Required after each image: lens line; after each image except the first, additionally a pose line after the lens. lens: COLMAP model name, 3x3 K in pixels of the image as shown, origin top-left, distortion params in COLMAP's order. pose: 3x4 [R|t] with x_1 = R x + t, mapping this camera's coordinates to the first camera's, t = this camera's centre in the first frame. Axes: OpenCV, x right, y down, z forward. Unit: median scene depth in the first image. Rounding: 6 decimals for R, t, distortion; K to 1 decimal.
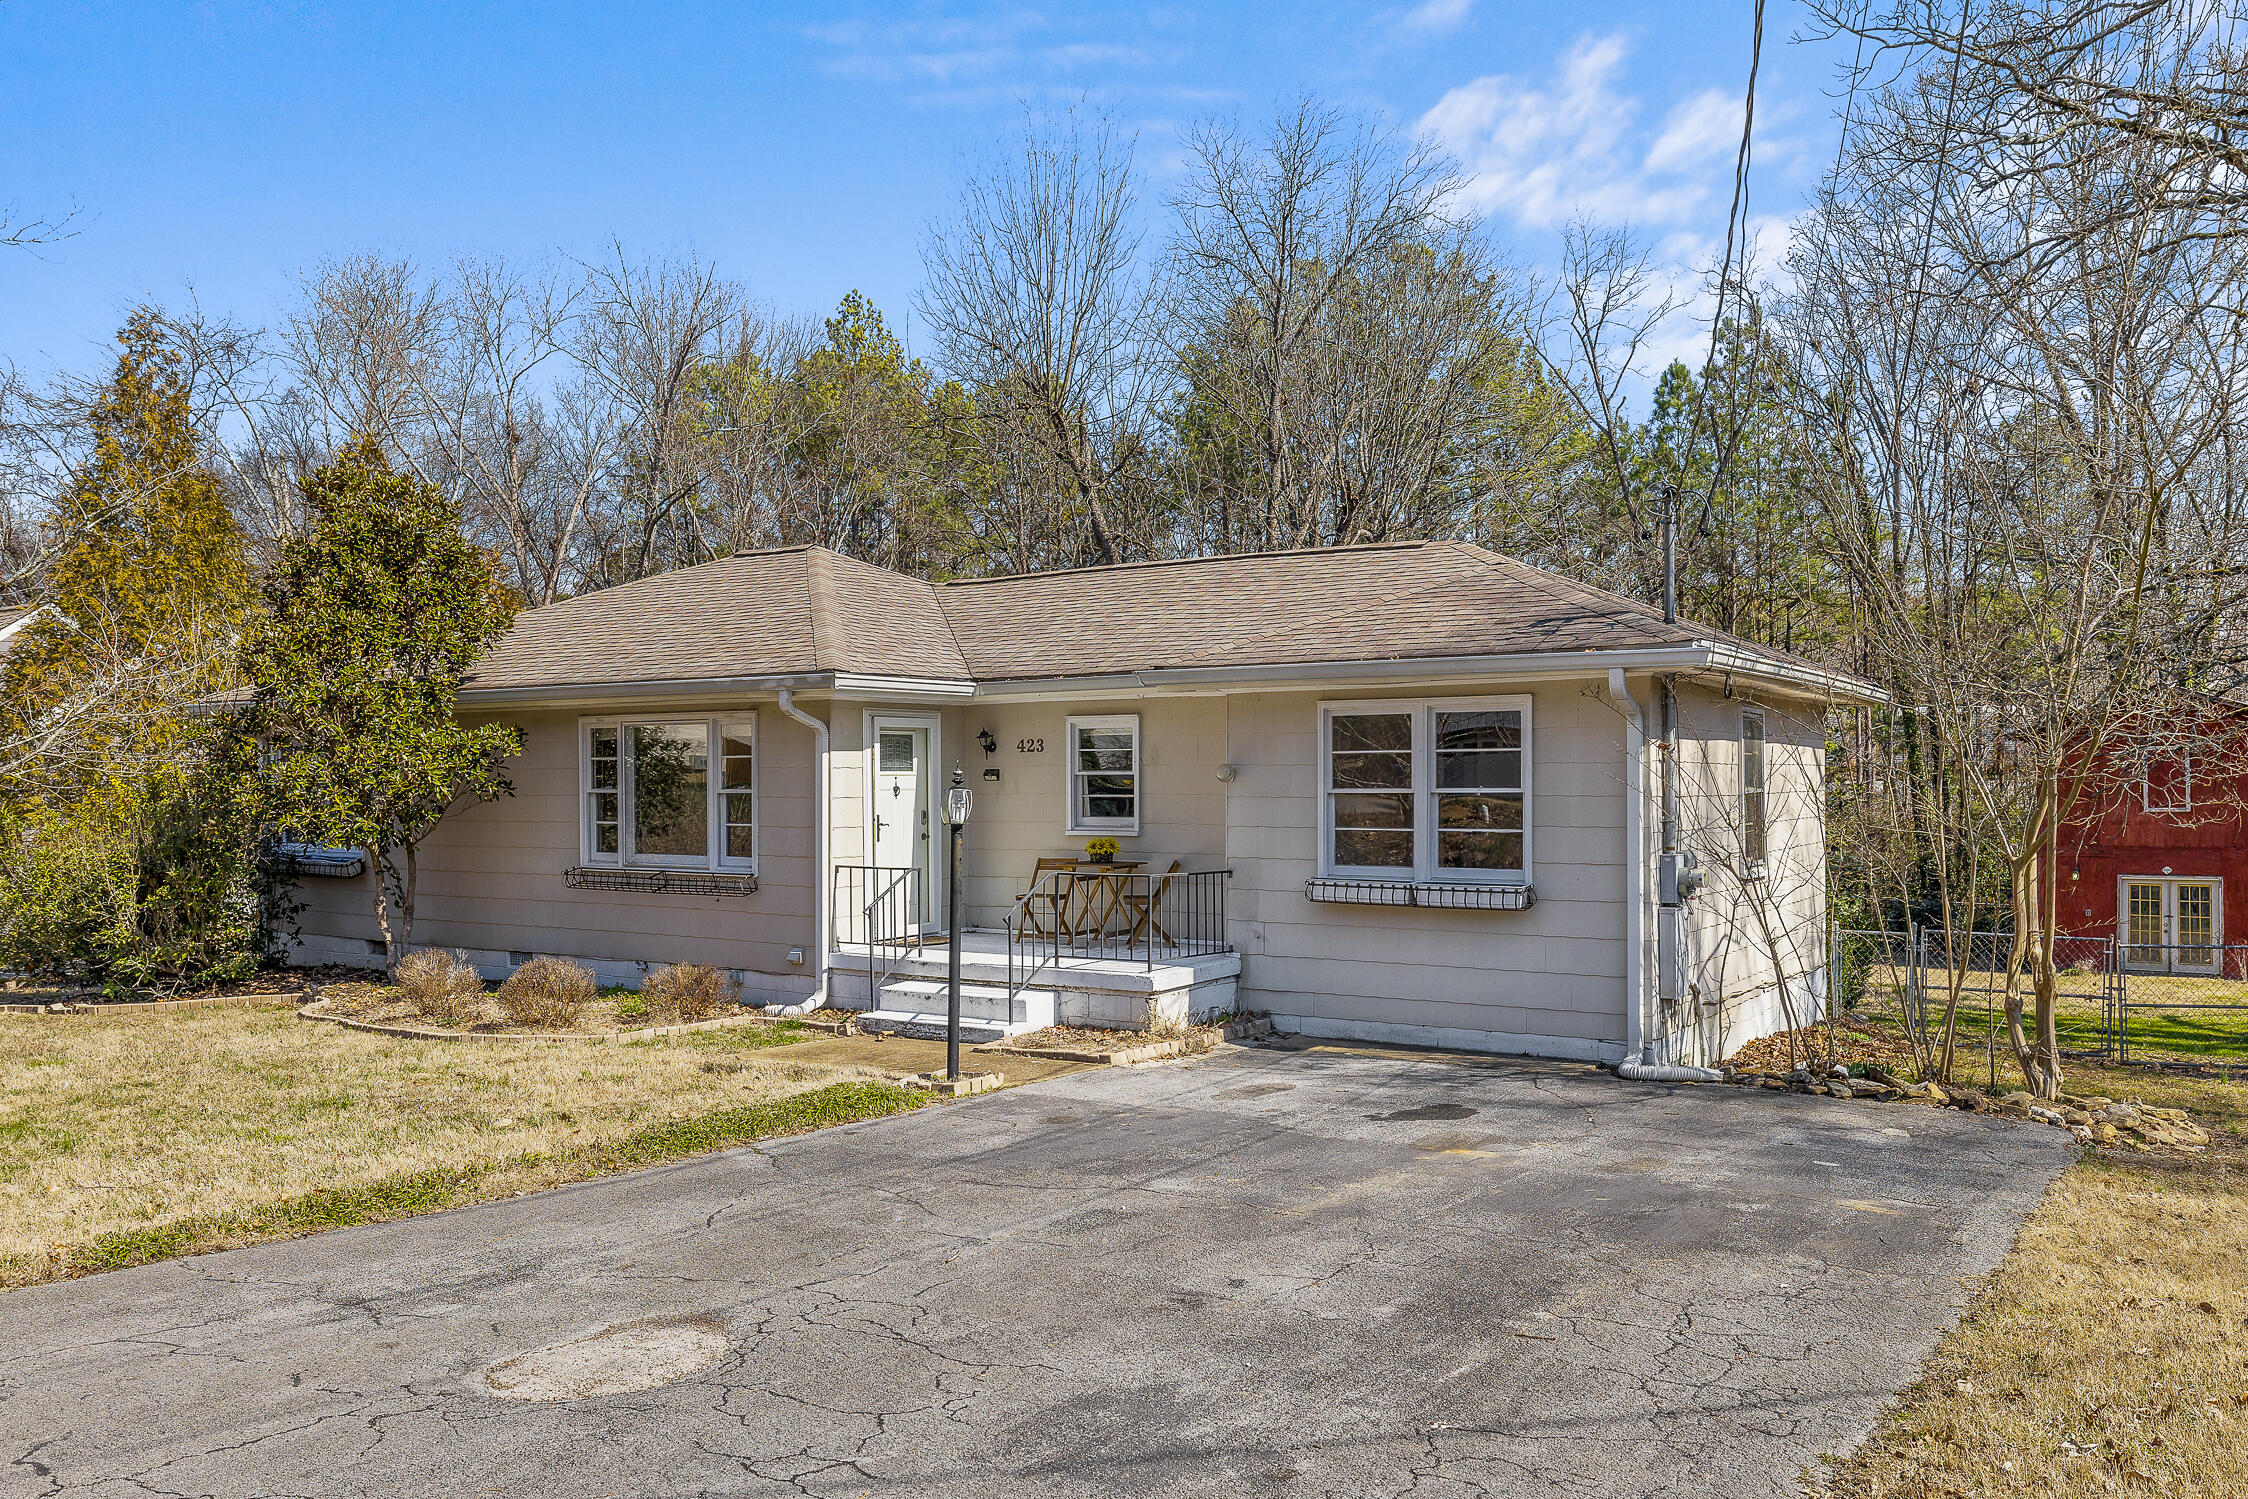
lens RADIAL K [[1856.2, 0, 1120.0], [0, 1856.2, 758.3], [0, 0, 1]] dist [0.007531, 0.006617]
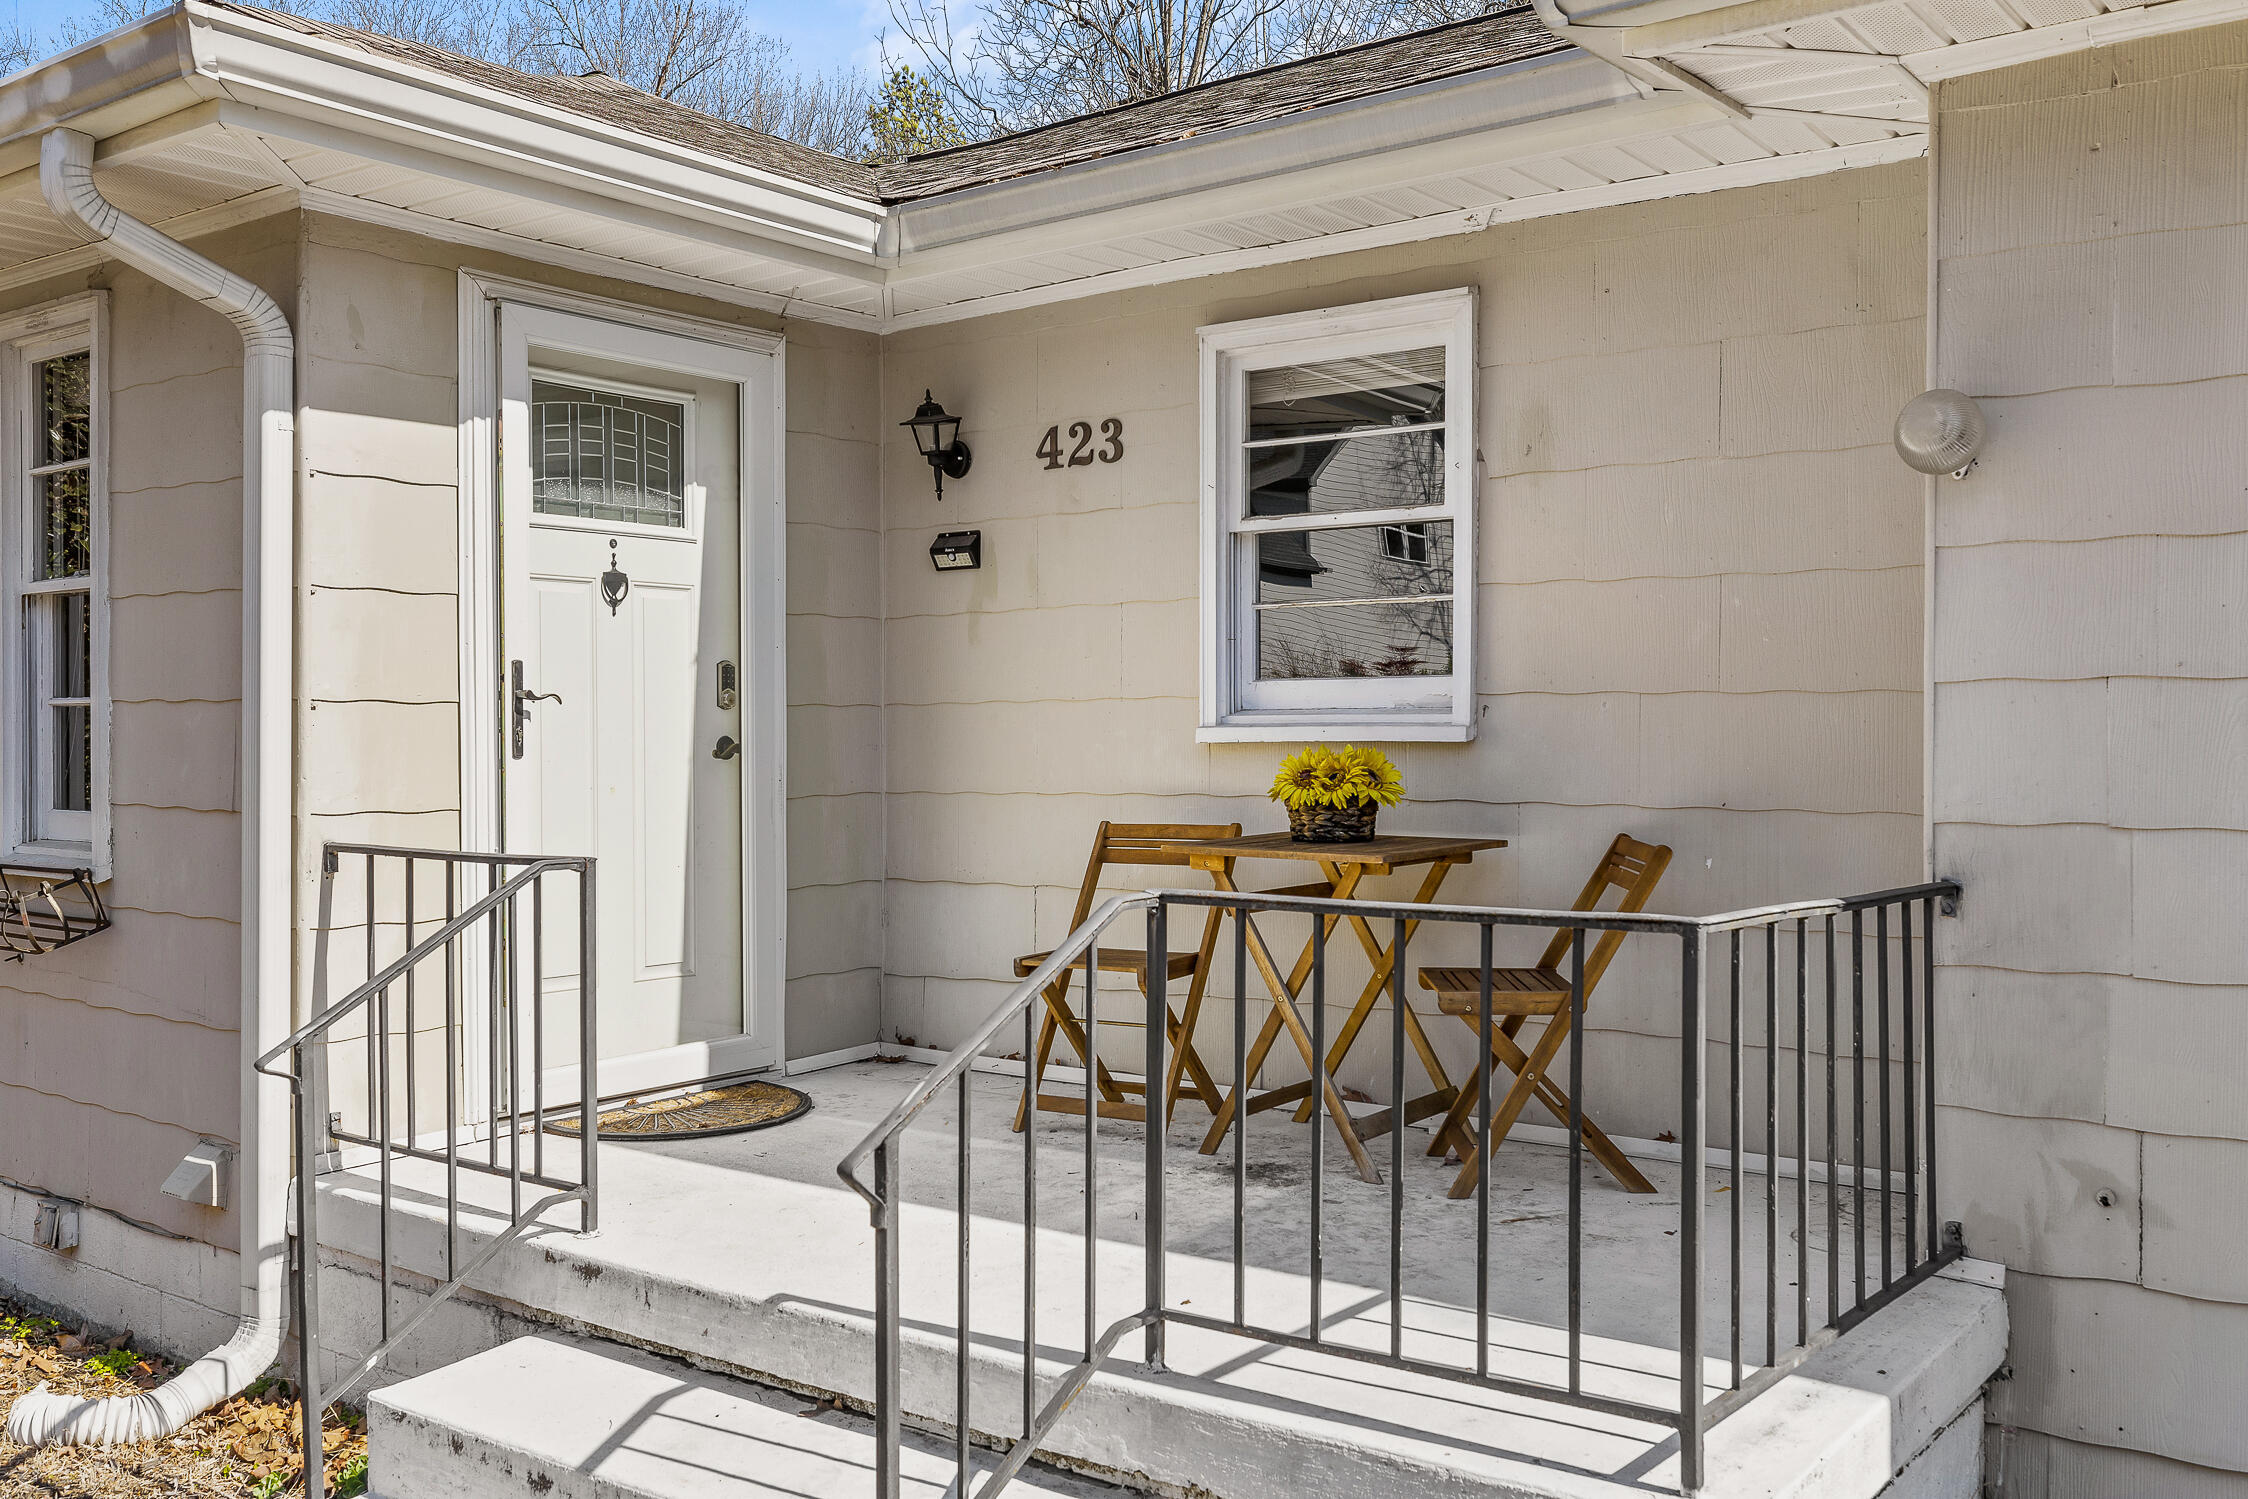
lens RADIAL K [[2013.7, 0, 1124.9], [0, 2013.7, 748.8], [0, 0, 1]] dist [-0.007265, -0.003064]
pose [[0.998328, 0.004639, -0.057617, -0.022749], [-0.003701, 0.999859, 0.016384, 0.037854], [0.057685, -0.016143, 0.998204, 0.699649]]
